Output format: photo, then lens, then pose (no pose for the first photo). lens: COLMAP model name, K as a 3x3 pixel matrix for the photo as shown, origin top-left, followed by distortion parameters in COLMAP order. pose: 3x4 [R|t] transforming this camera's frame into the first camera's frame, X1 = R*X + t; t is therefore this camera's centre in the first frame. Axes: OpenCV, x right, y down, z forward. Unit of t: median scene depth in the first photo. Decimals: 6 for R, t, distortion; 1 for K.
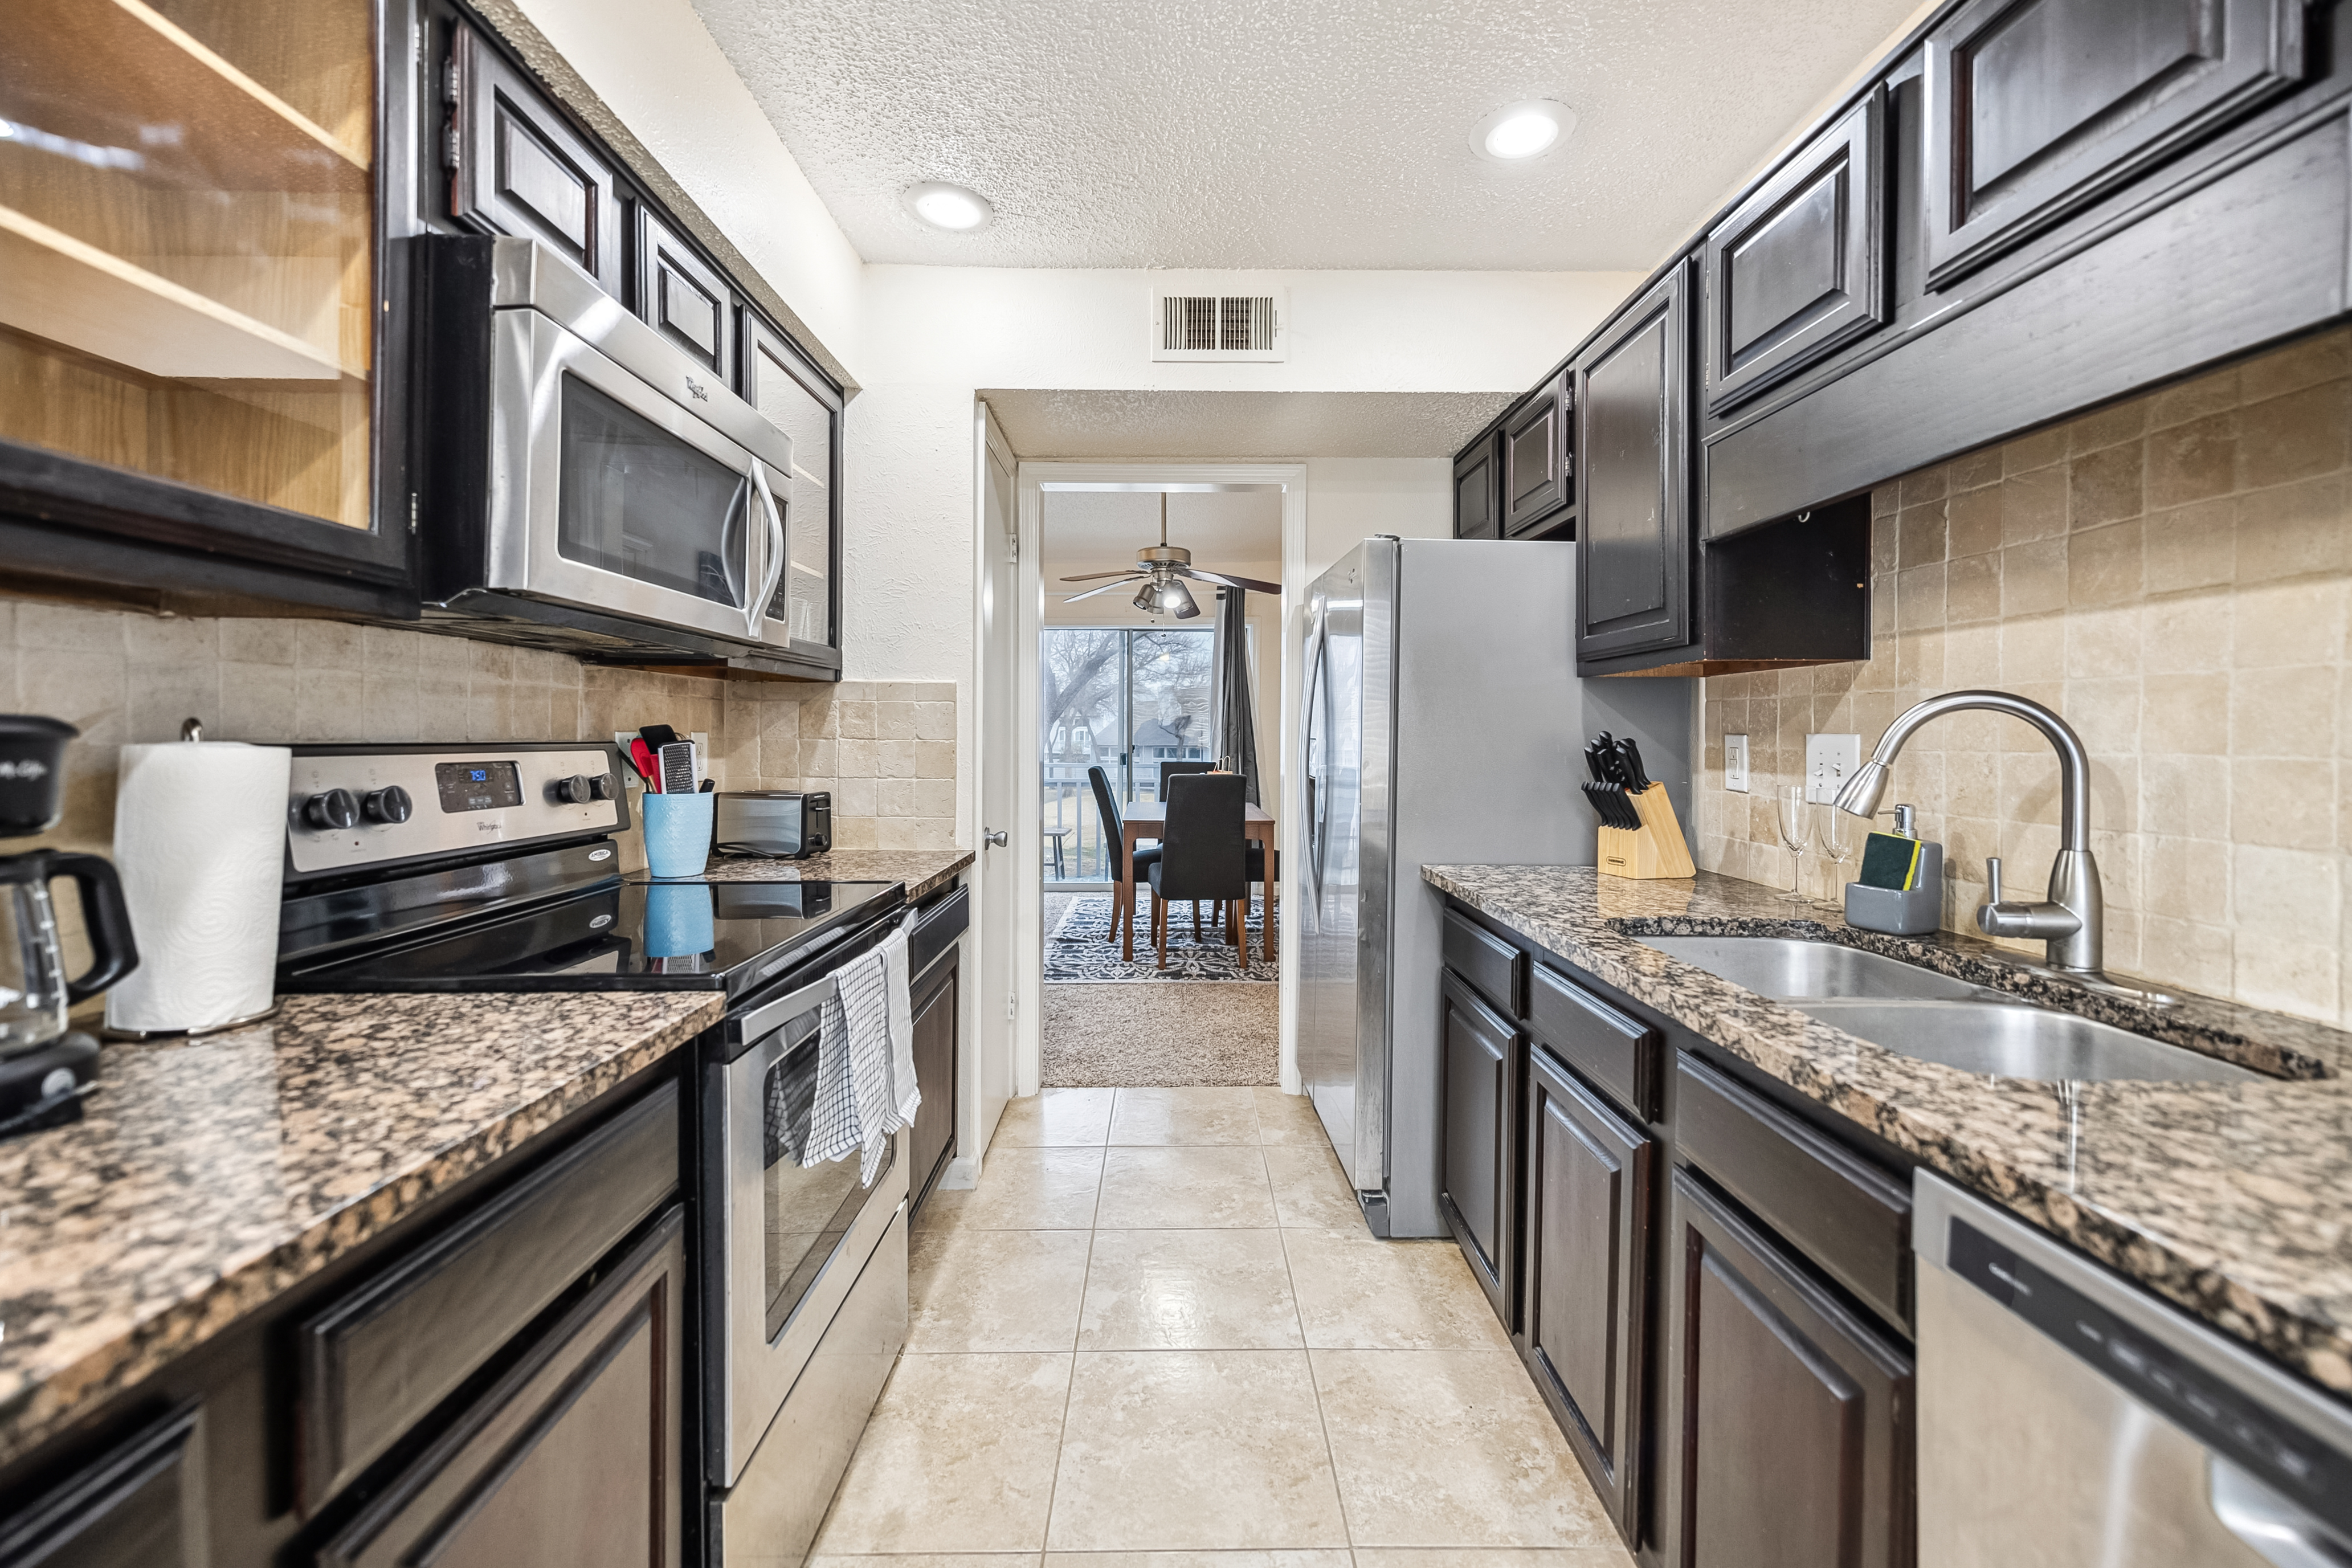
lens RADIAL K [[971.0, 0, 1175.2], [0, 971.0, 723.2], [0, 0, 1]] dist [-0.000113, 0.000002]
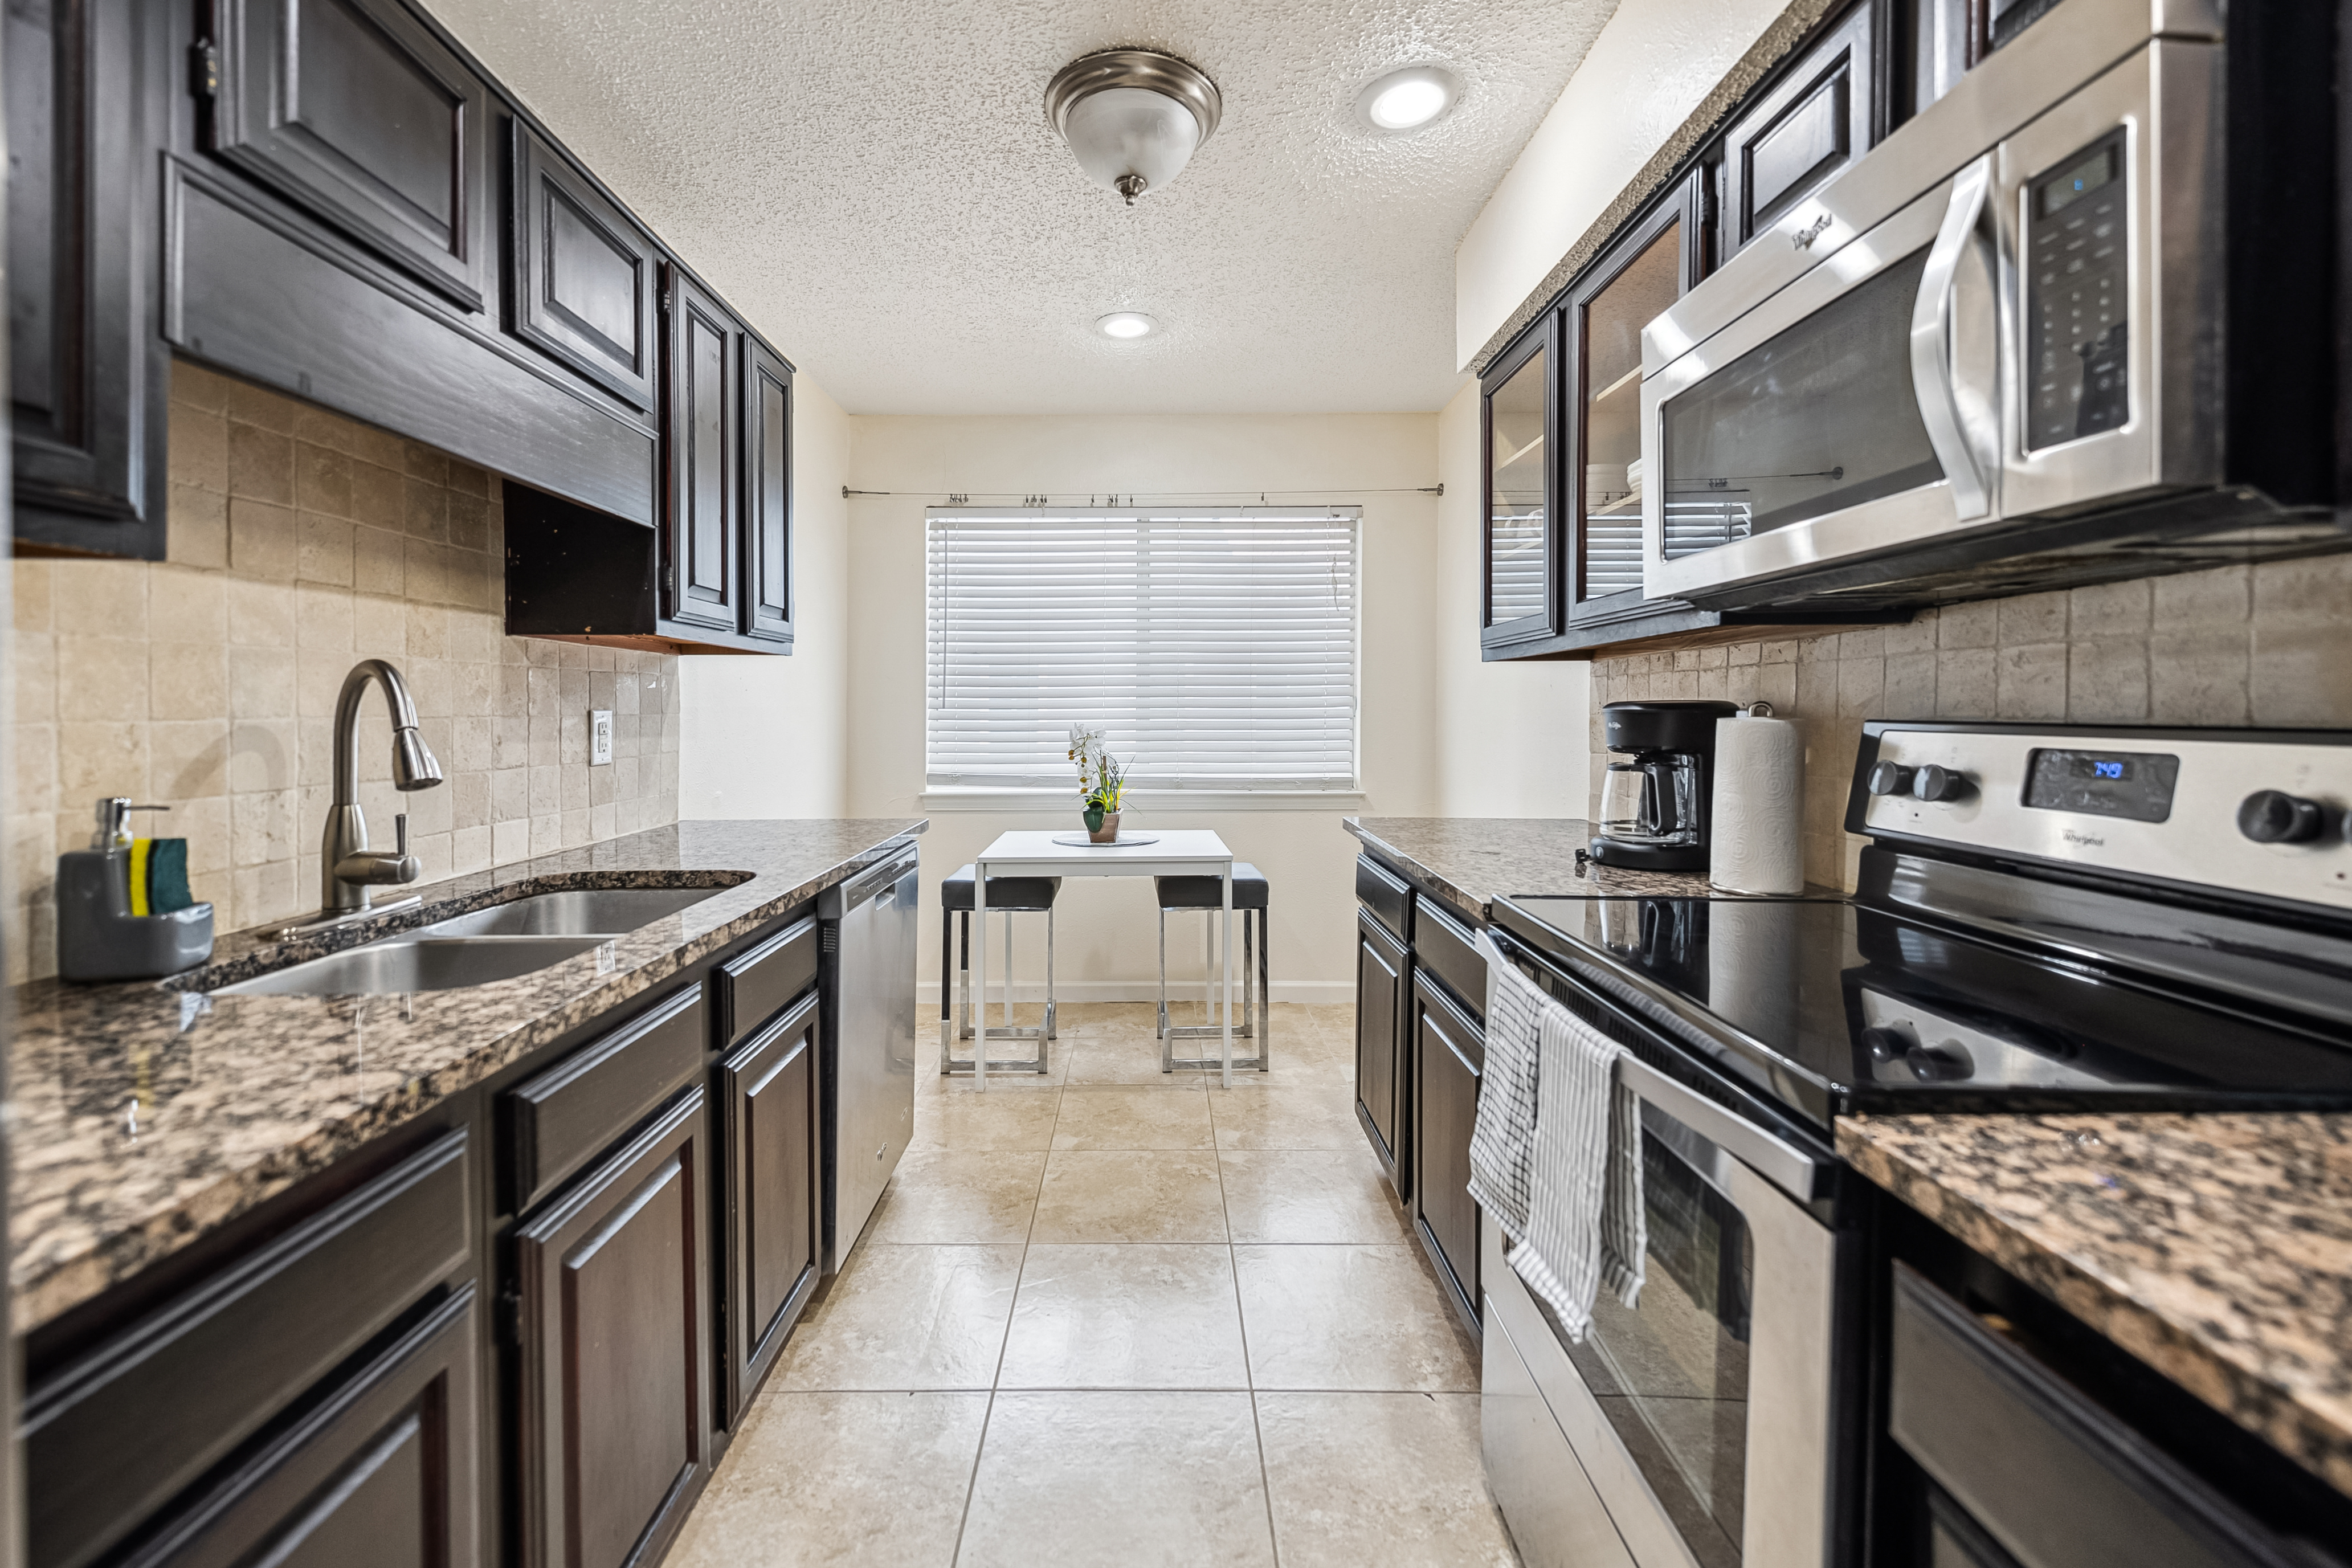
lens RADIAL K [[971.0, 0, 1175.2], [0, 971.0, 723.2], [0, 0, 1]] dist [-0.000113, 0.000002]
pose [[-0.999733, -0.006305, -0.022230, -0.006907], [-0.006353, 0.999978, 0.002082, 0.024803], [0.022216, 0.002223, -0.999751, 1.894508]]
